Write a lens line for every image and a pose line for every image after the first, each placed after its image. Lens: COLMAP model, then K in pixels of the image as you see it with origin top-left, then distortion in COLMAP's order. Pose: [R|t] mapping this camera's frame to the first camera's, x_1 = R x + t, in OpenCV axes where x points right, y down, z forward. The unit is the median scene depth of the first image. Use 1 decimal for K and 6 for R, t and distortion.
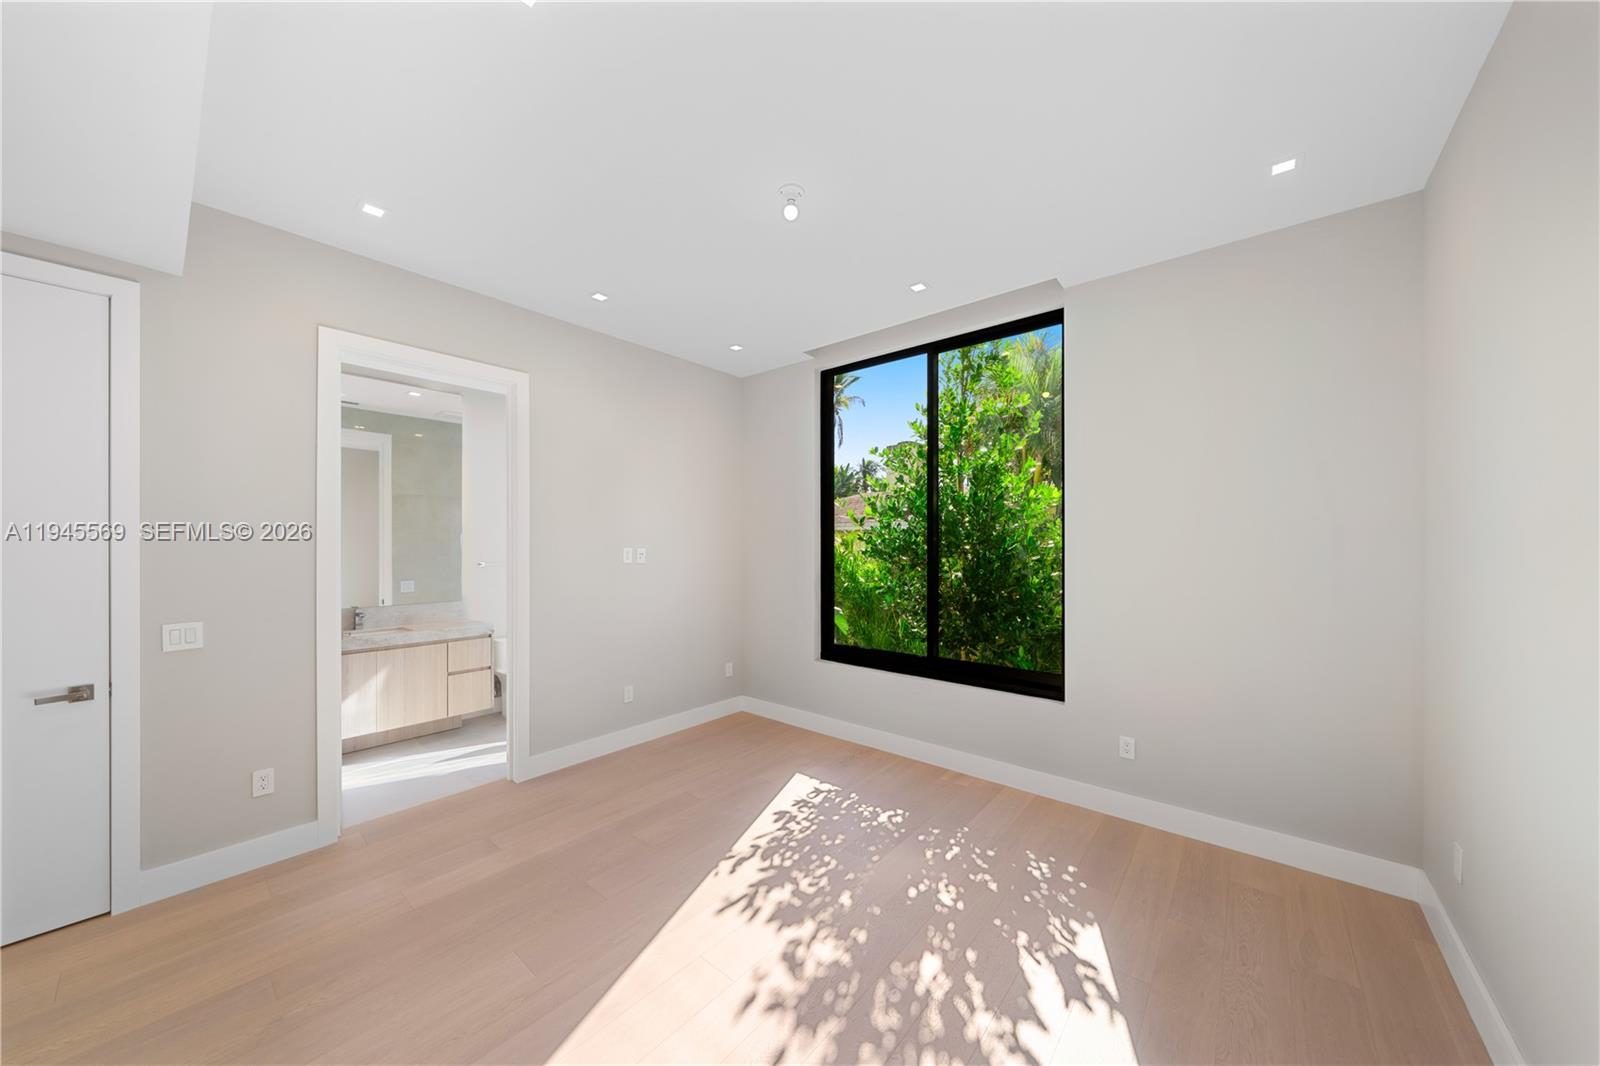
lens RADIAL K [[543.4, 0, 794.9], [0, 543.4, 541.5], [0, 0, 1]] dist [-0.002124, -0.000625]
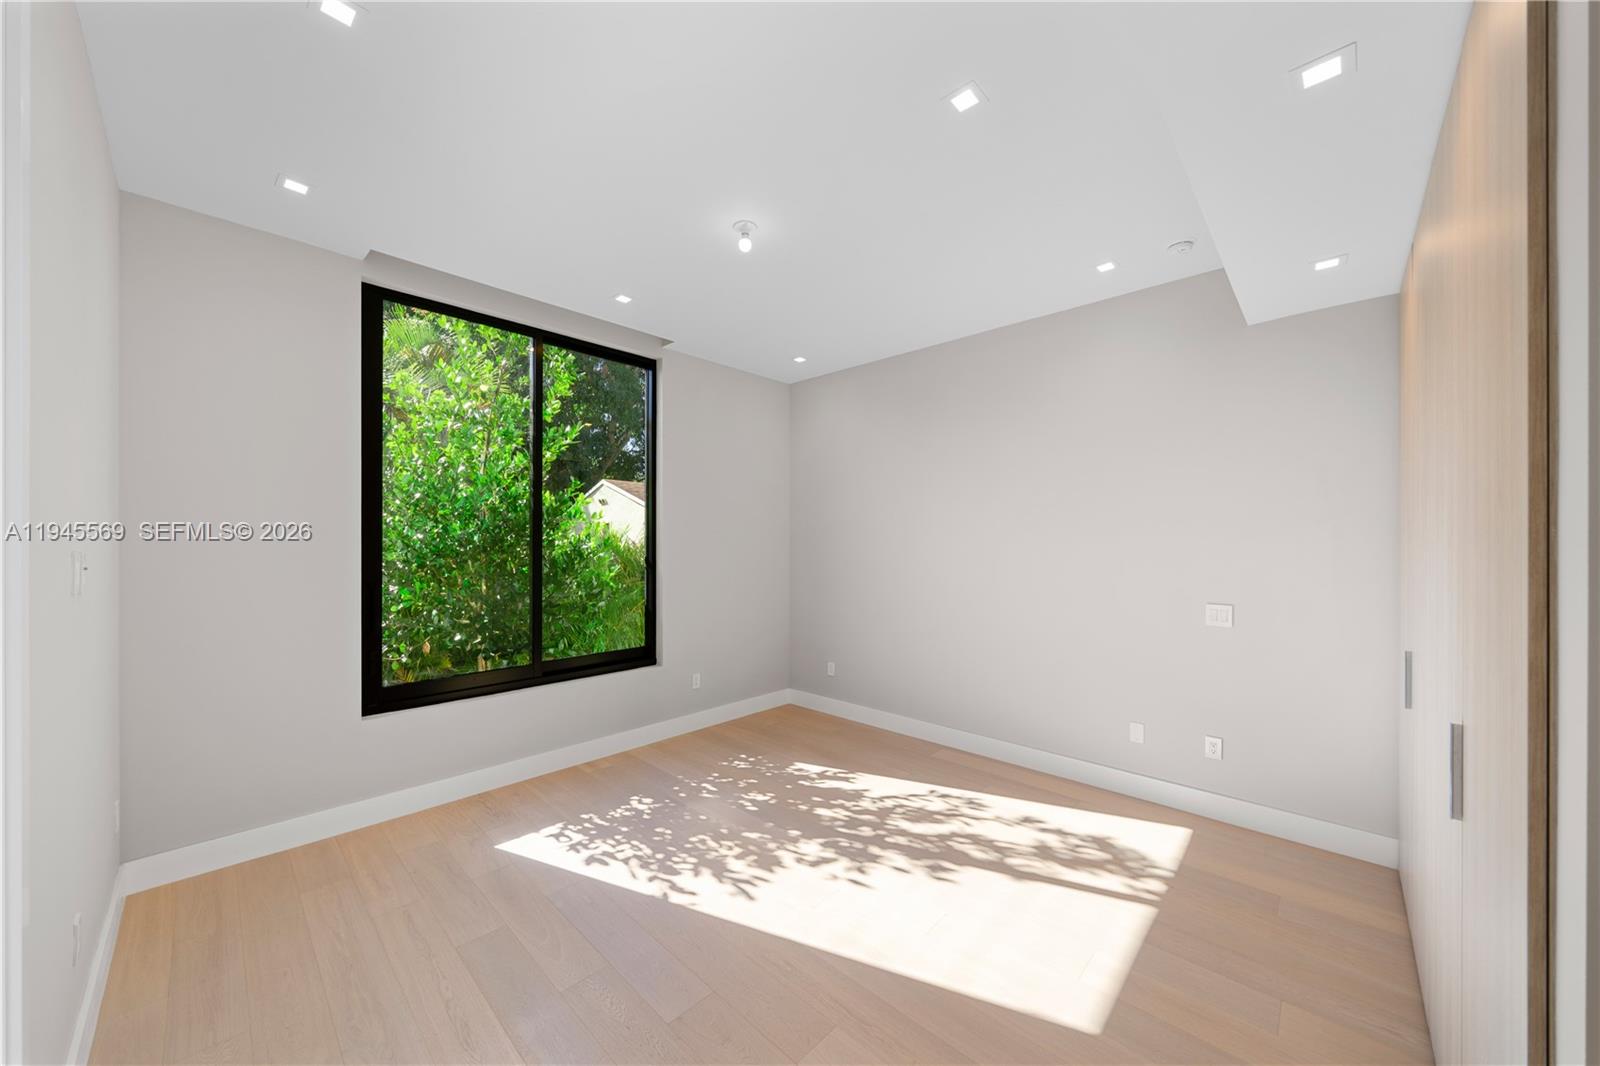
lens RADIAL K [[560.8, 0, 794.5], [0, 560.8, 539.1], [0, 0, 1]] dist [0.001935, 0.000049]
pose [[0.071865, 0.007710, 0.997385, -1.067075], [-0.003493, 0.999966, -0.007478, 0.005795], [-0.997408, -0.002946, 0.071890, 0.756047]]
